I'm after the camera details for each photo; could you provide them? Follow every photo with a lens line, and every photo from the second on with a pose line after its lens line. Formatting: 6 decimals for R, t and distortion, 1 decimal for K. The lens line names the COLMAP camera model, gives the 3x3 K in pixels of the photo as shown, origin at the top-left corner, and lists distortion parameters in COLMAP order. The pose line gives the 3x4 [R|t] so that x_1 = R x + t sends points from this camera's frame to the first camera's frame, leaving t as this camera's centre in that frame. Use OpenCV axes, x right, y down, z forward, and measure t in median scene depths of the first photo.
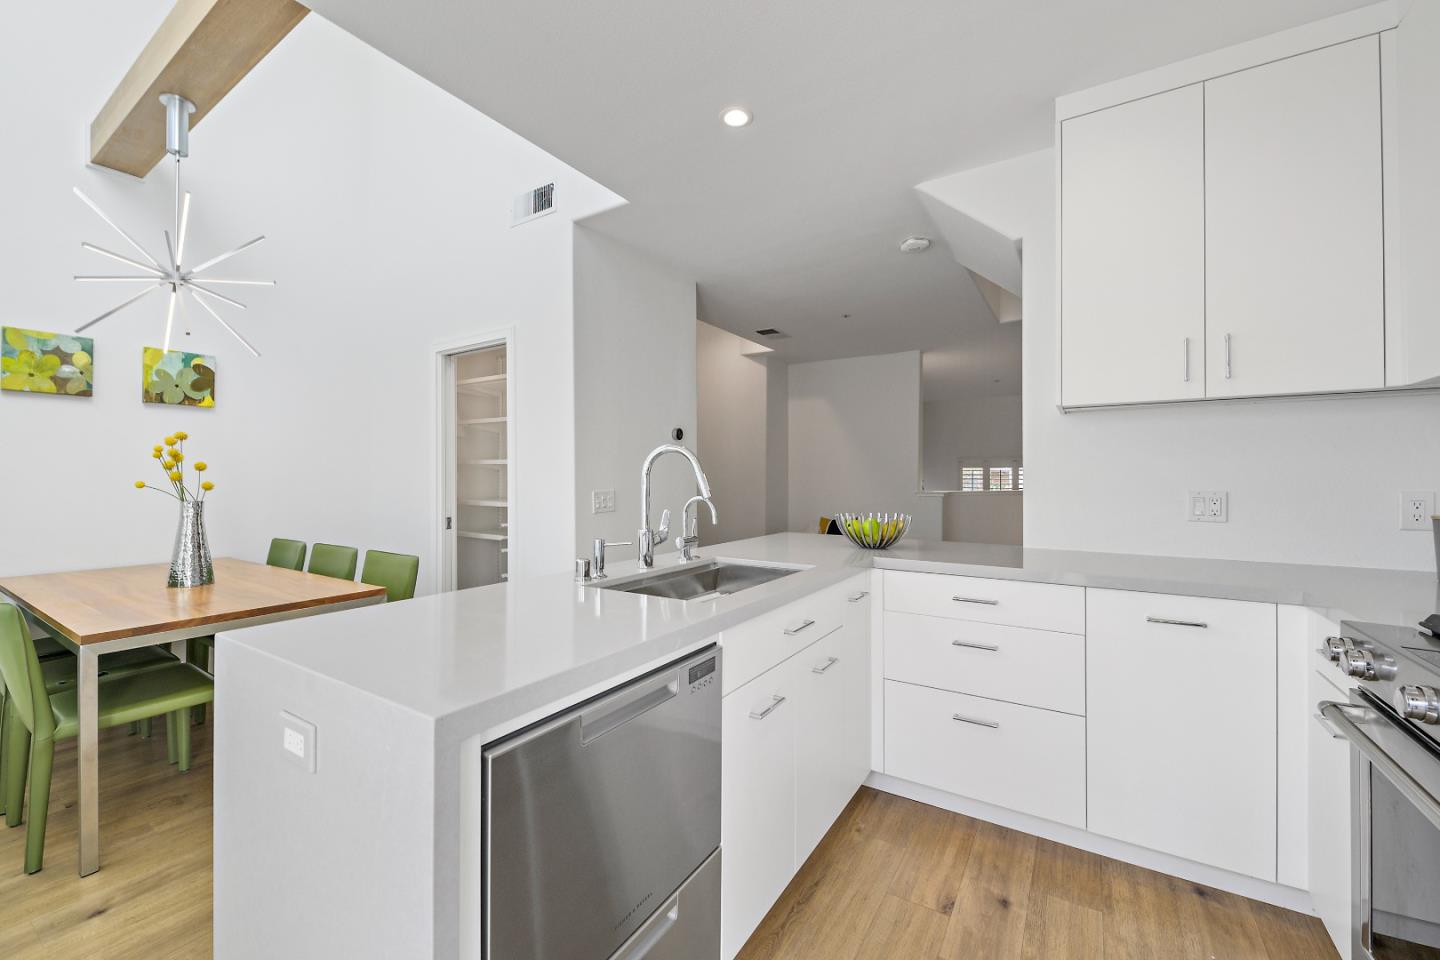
lens RADIAL K [[570.5, 0, 720.0], [0, 570.5, 480.0], [0, 0, 1]] dist [0.002432, -0.004819]
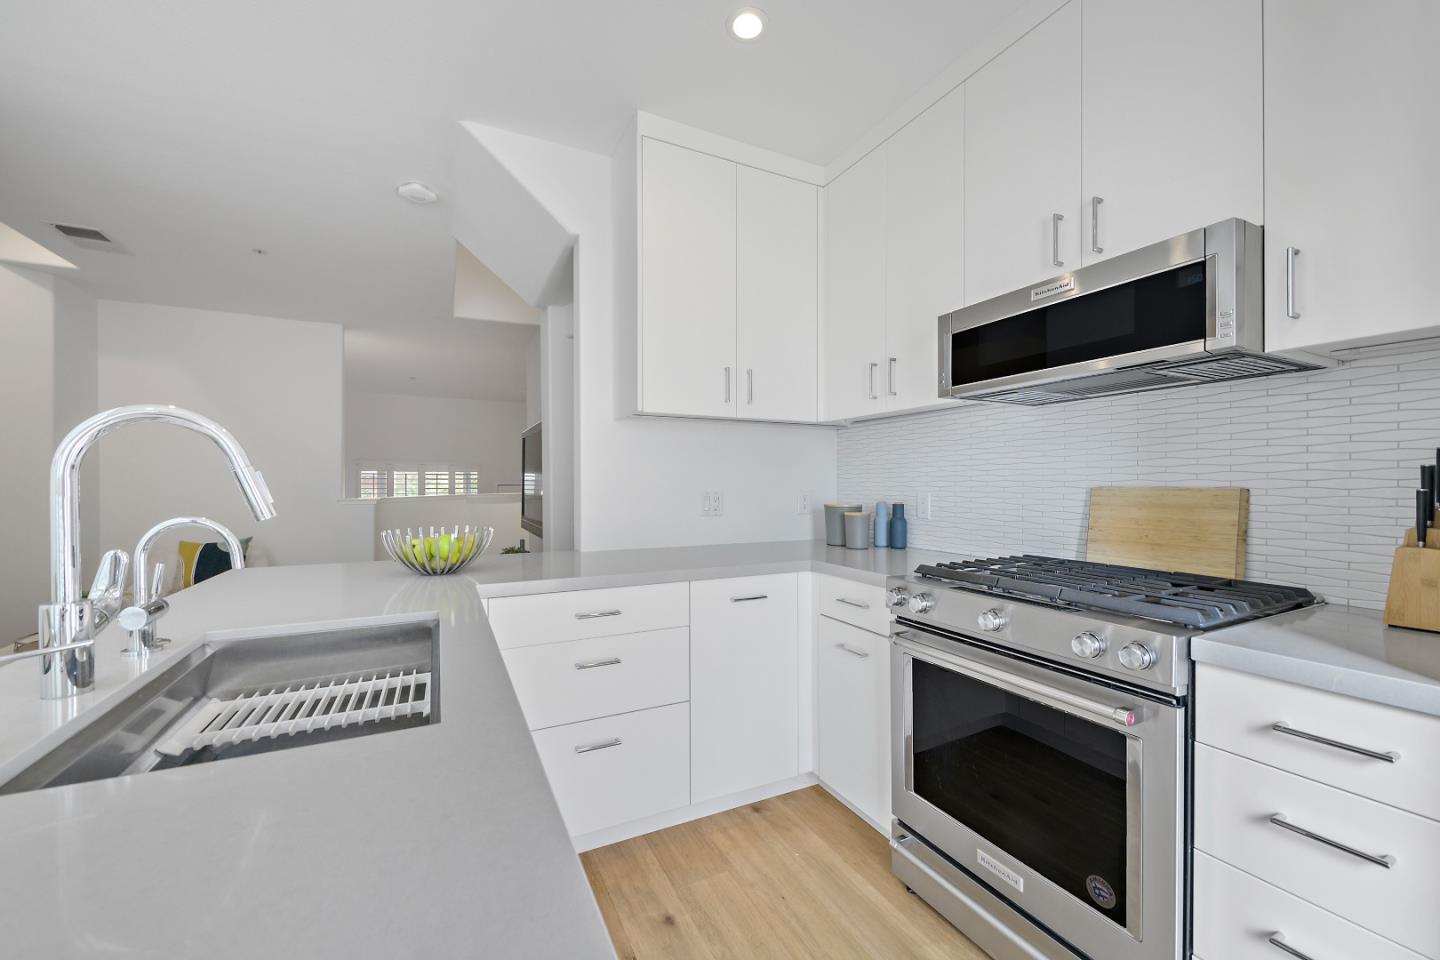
lens RADIAL K [[569.1, 0, 724.3], [0, 569.1, 487.4], [0, 0, 1]] dist [0.002142, -0.004265]
pose [[0.505117, -0.007470, 0.863019, -0.157972], [0.003170, 0.999972, 0.006800, 0.001182], [-0.863045, -0.000699, 0.505126, 0.243906]]
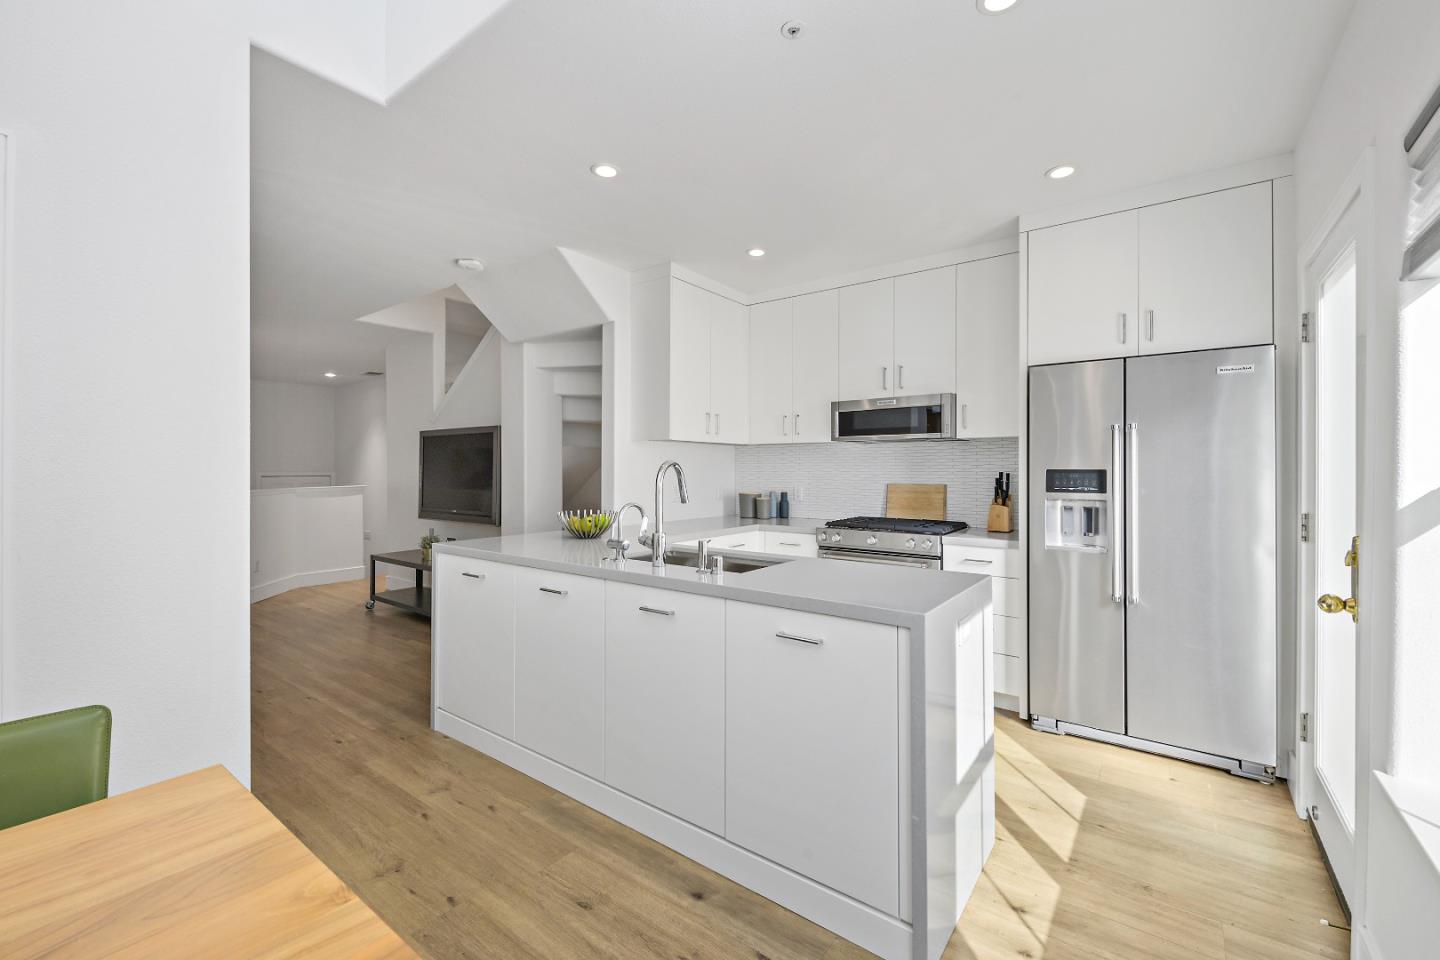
lens RADIAL K [[603.4, 0, 716.3], [0, 603.4, 471.2], [0, 0, 1]] dist [0.001536, -0.005998]
pose [[0.069445, -0.004661, 0.997575, -0.873471], [0.001075, 0.999989, 0.004598, -0.030092], [-0.997585, 0.000753, 0.069450, 0.518999]]
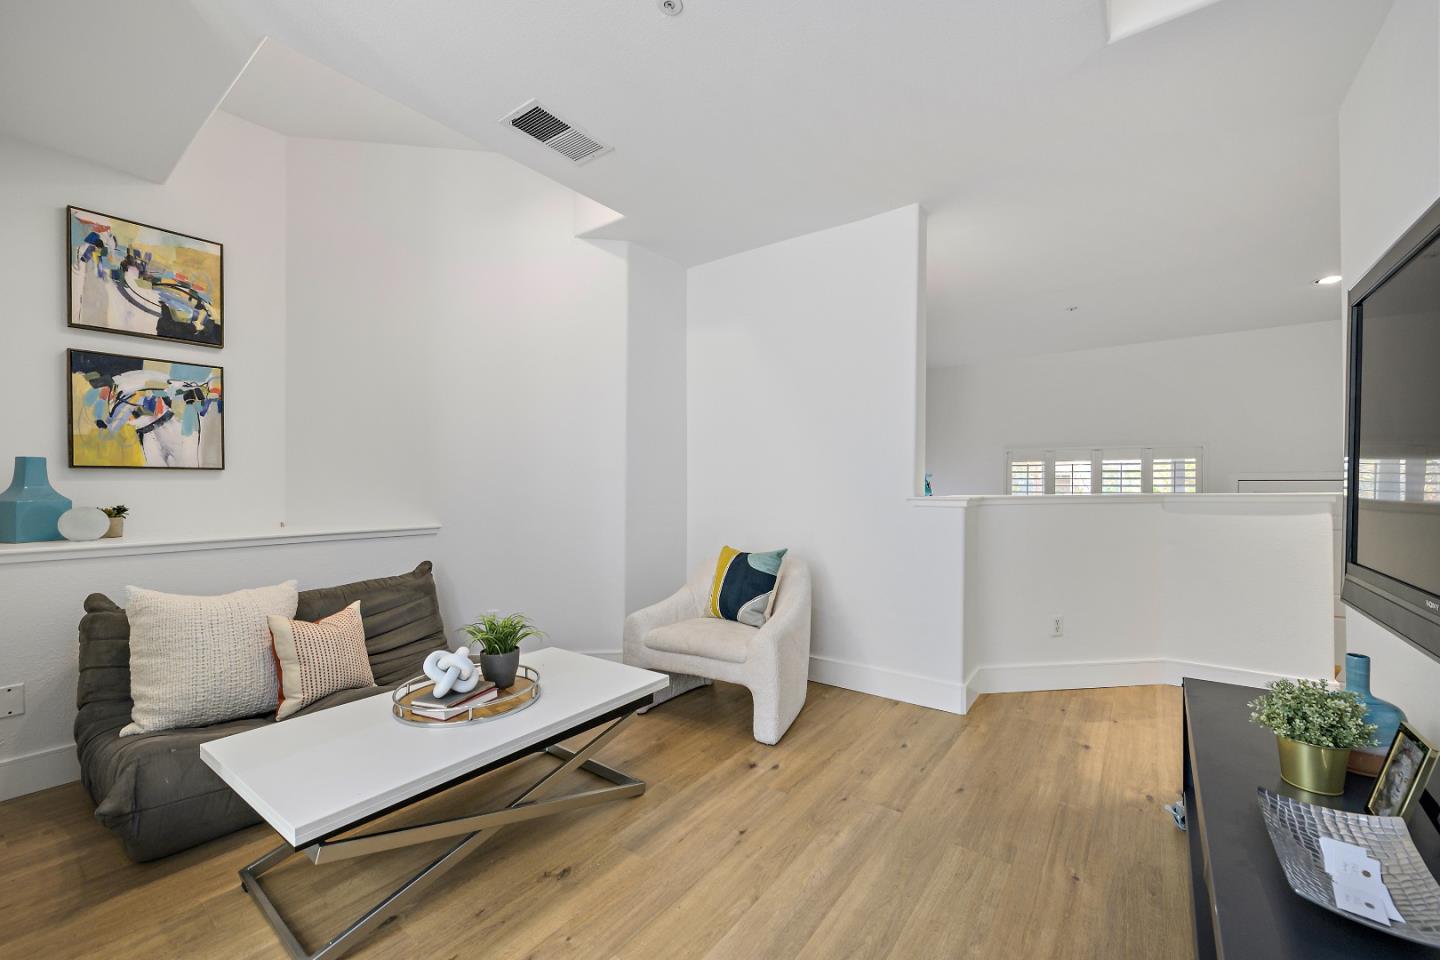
lens RADIAL K [[569.1, 0, 724.3], [0, 569.1, 487.4], [0, 0, 1]] dist [0.002142, -0.004265]
pose [[0.997688, 0.000525, -0.067951, 0.447163], [-0.000194, 0.999988, 0.004879, 0.020522], [0.067953, -0.004855, 0.997677, 1.038178]]
